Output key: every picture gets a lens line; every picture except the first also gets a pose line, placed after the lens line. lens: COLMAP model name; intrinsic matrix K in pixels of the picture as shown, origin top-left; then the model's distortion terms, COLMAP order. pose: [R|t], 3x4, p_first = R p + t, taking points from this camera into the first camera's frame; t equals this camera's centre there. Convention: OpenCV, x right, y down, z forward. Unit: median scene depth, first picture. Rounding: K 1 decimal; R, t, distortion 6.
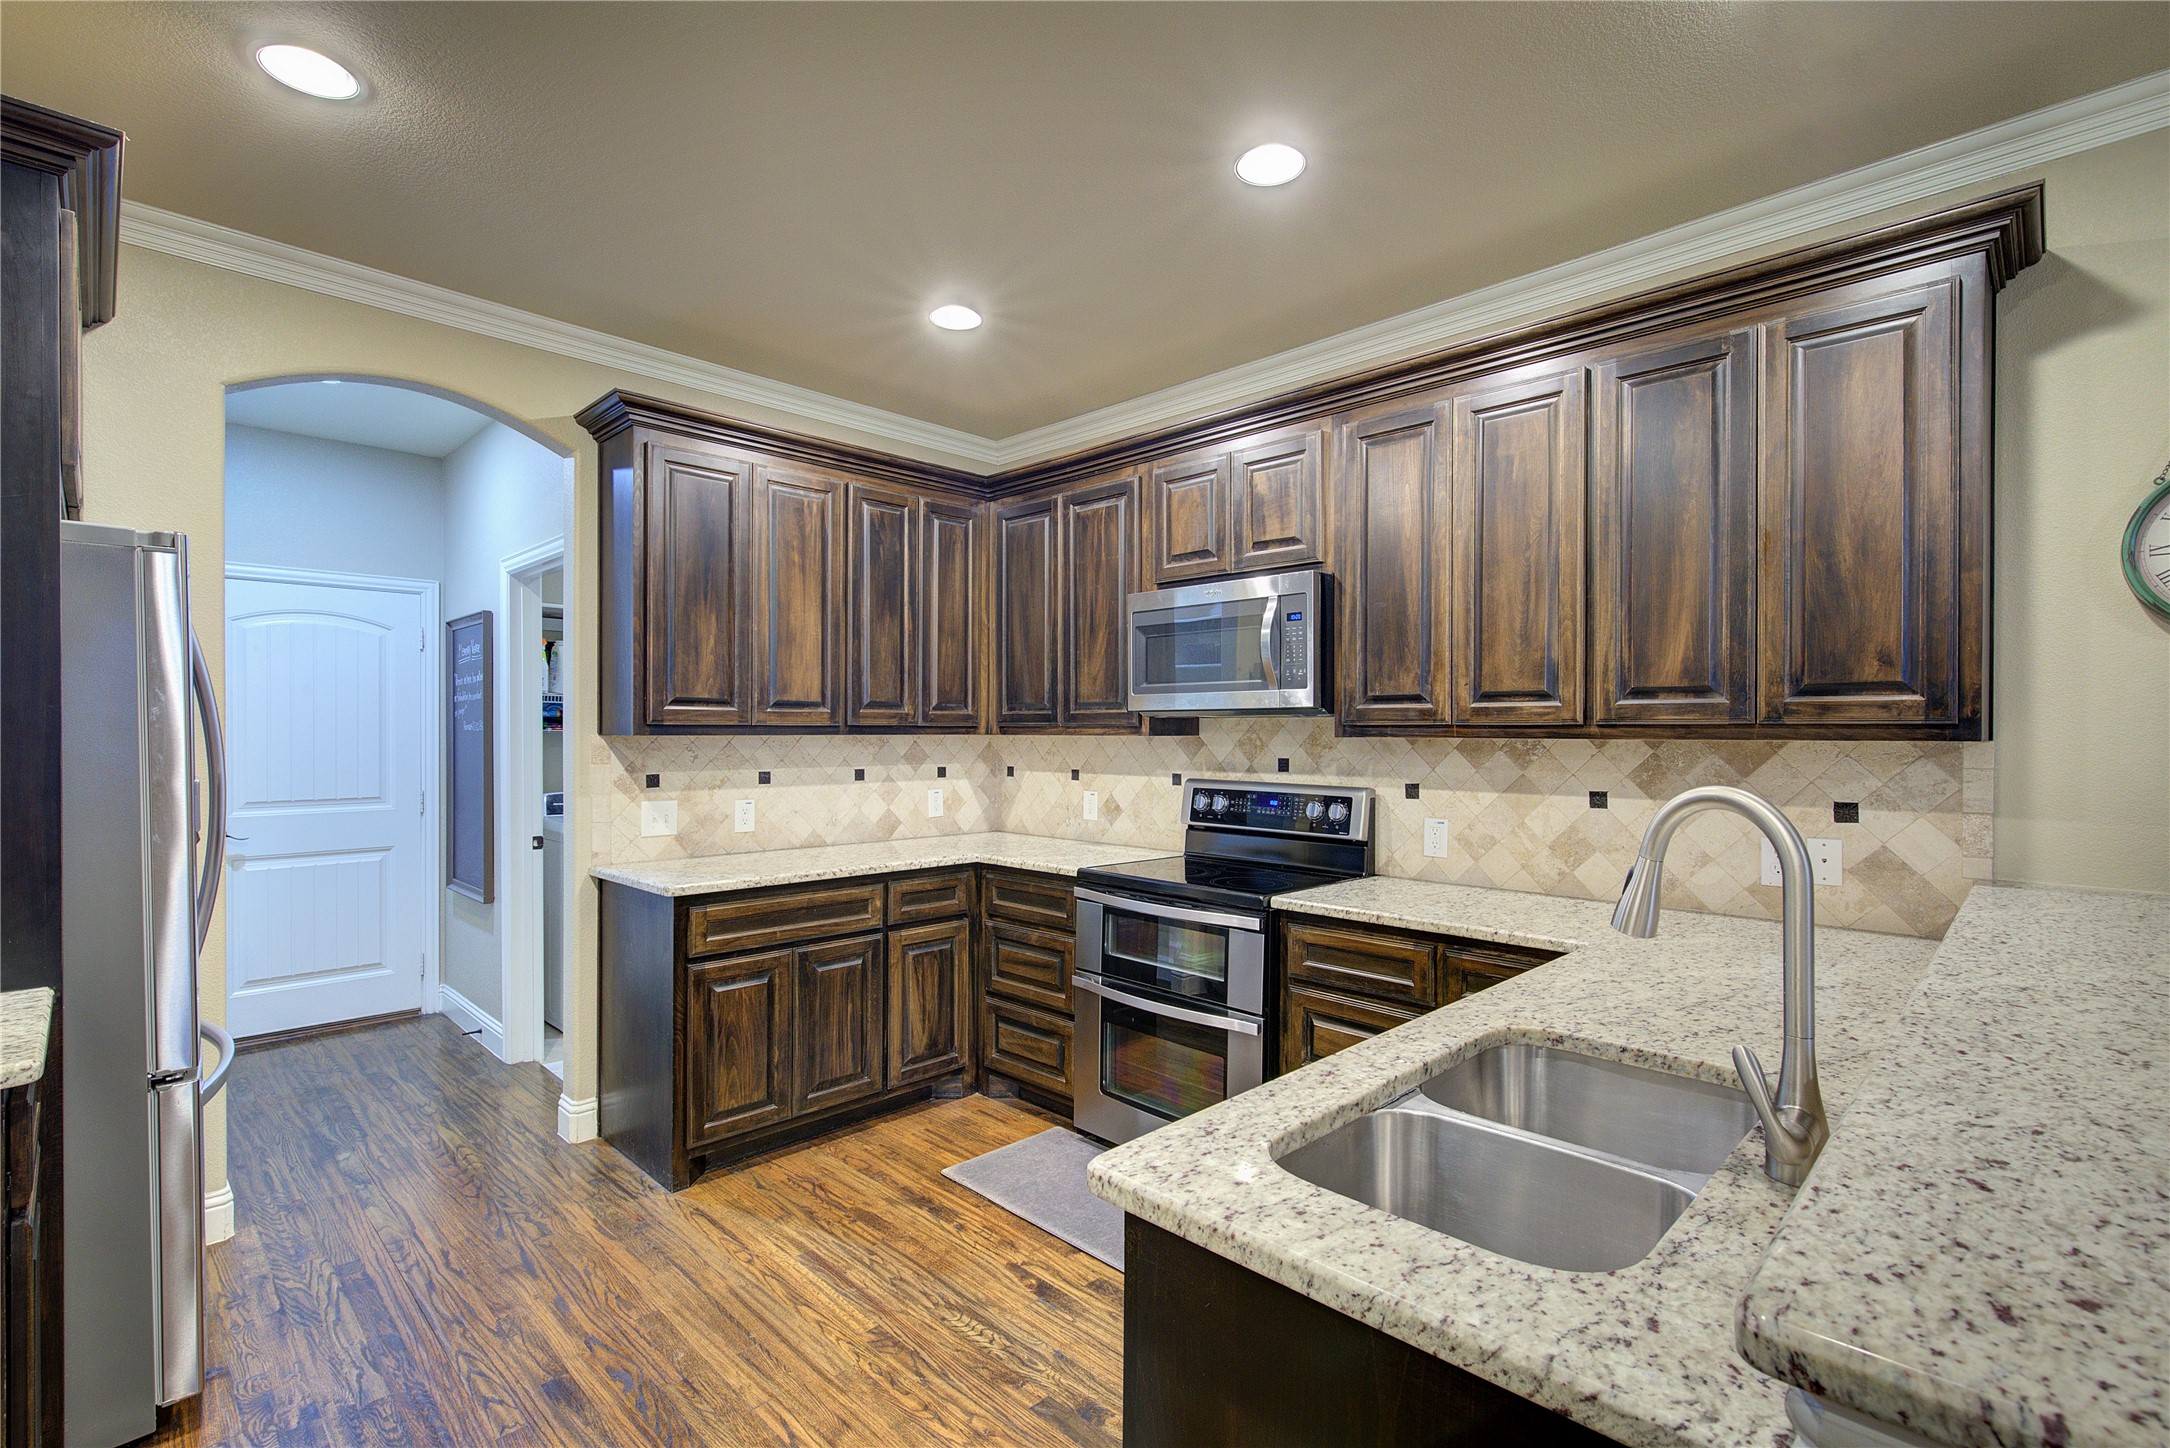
lens RADIAL K [[985.6, 0, 1089.6], [0, 985.6, 738.9], [0, 0, 1]] dist [-0.000157, 0.000196]
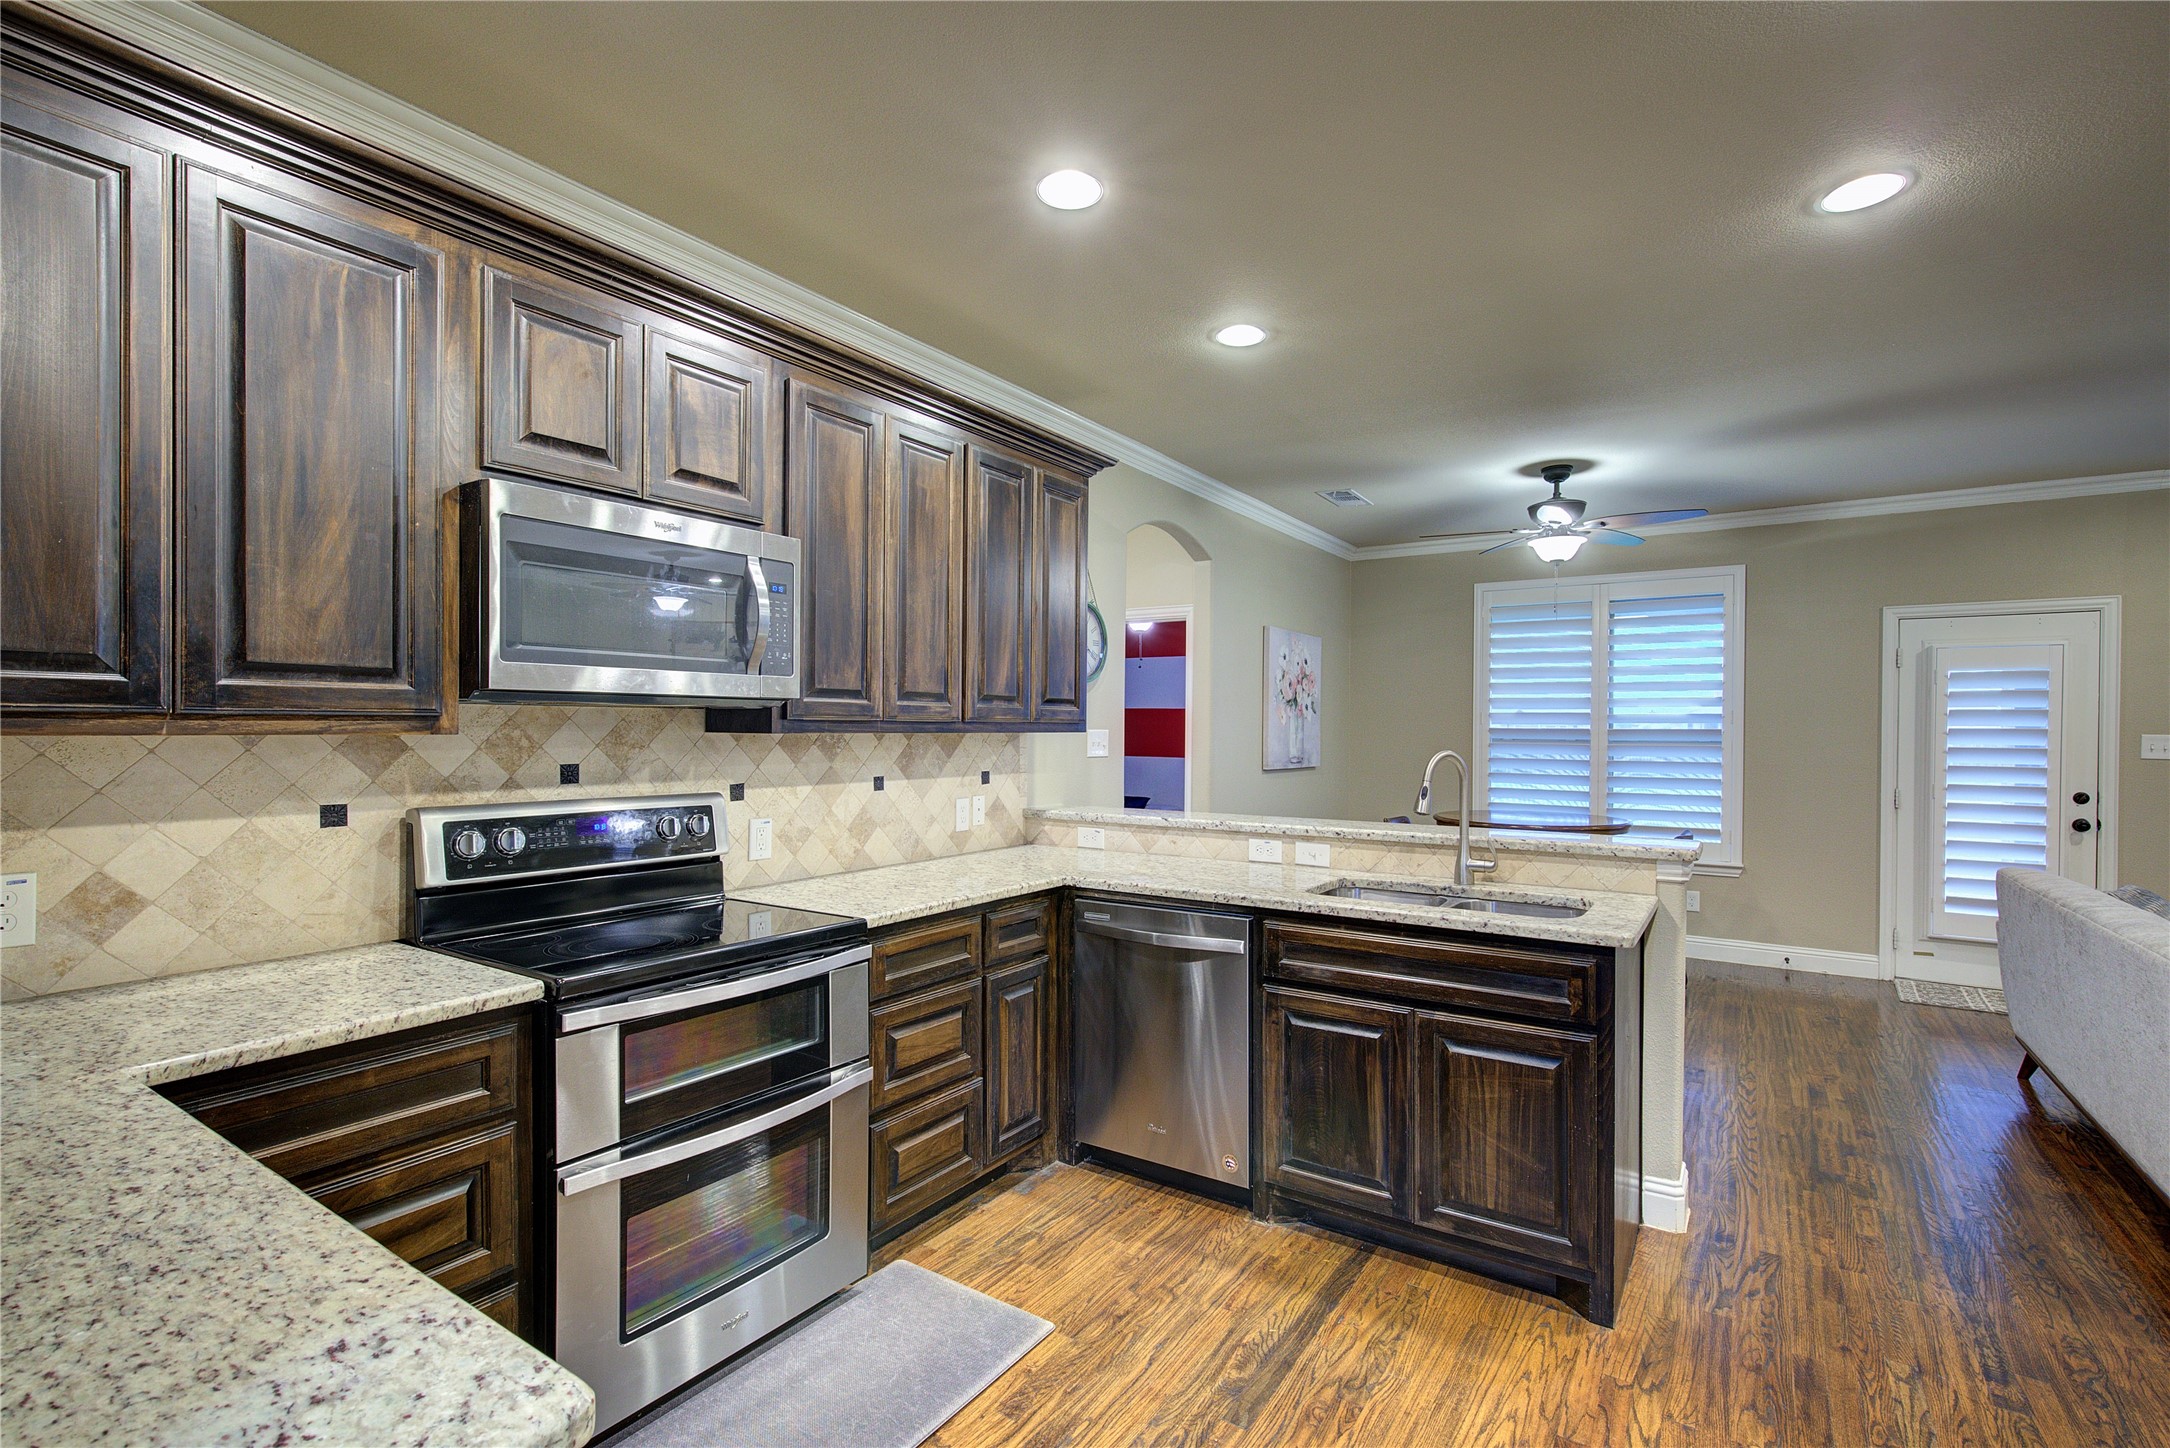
lens RADIAL K [[985.6, 0, 1091.6], [0, 985.6, 737.5], [0, 0, 1]] dist [-0.000157, 0.000196]
pose [[-0.190152, -0.012091, 0.981680, -0.587393], [0.003548, 0.999909, 0.013003, -0.007503], [-0.981748, 0.005956, -0.190092, 0.803164]]
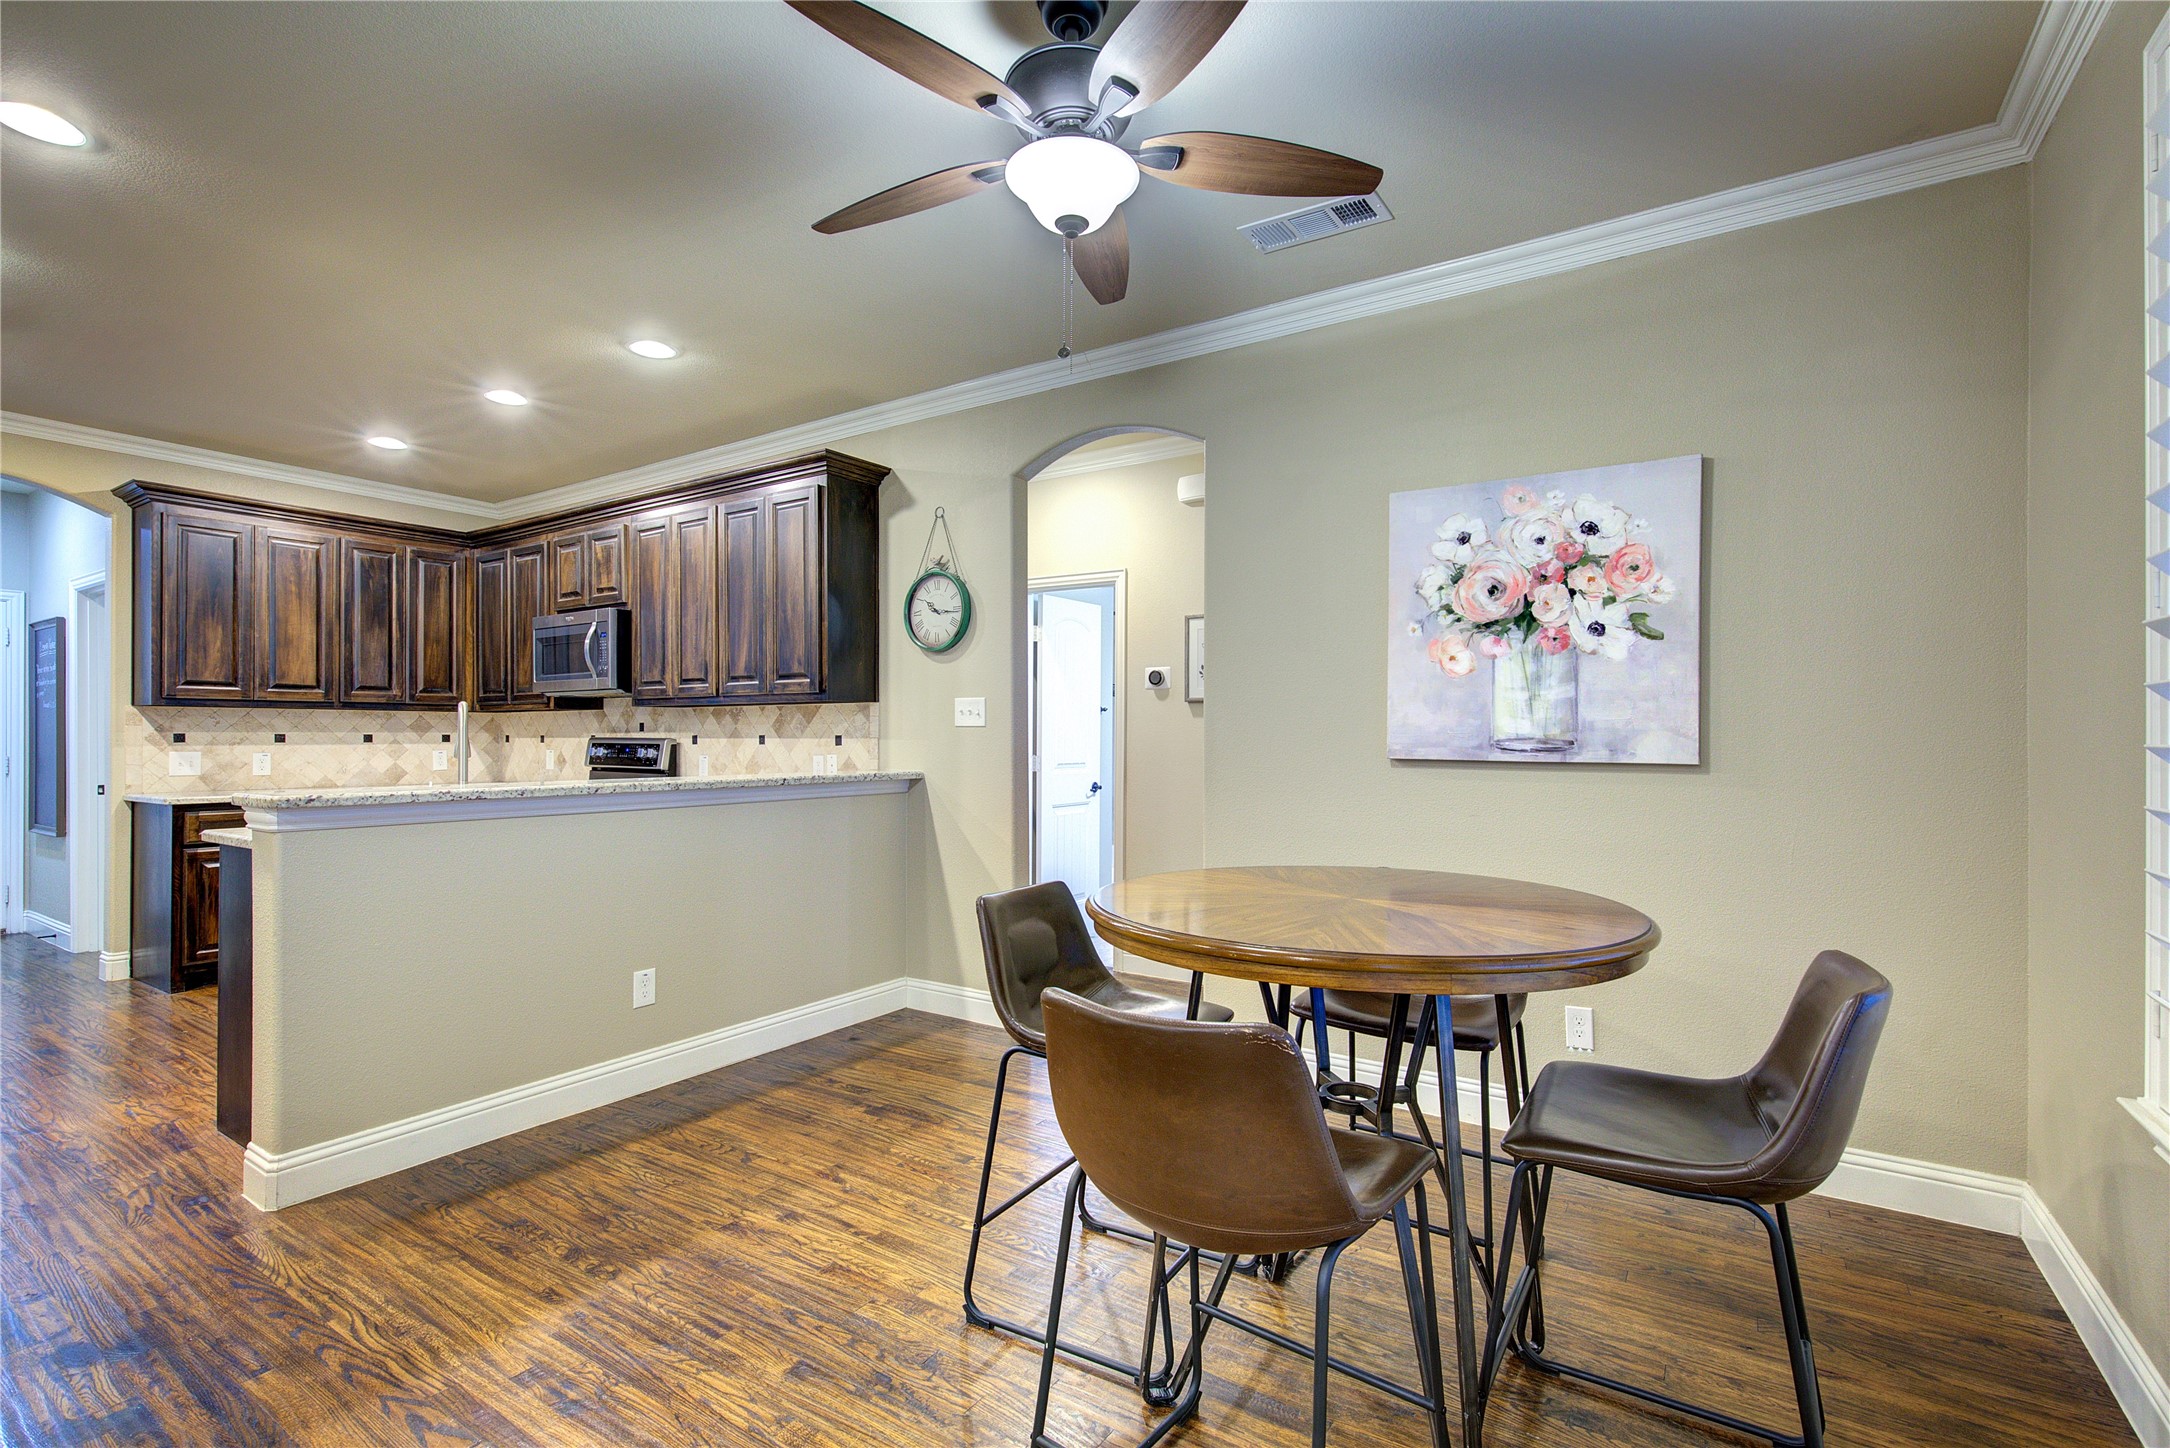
lens RADIAL K [[985.6, 0, 1085.6], [0, 985.6, 734.3], [0, 0, 1]] dist [-0.000157, 0.000196]
pose [[0.980564, -0.001877, 0.196193, 0.612898], [0.003908, 0.999943, -0.009964, 0.059462], [-0.196163, 0.010537, 0.980515, -0.728006]]
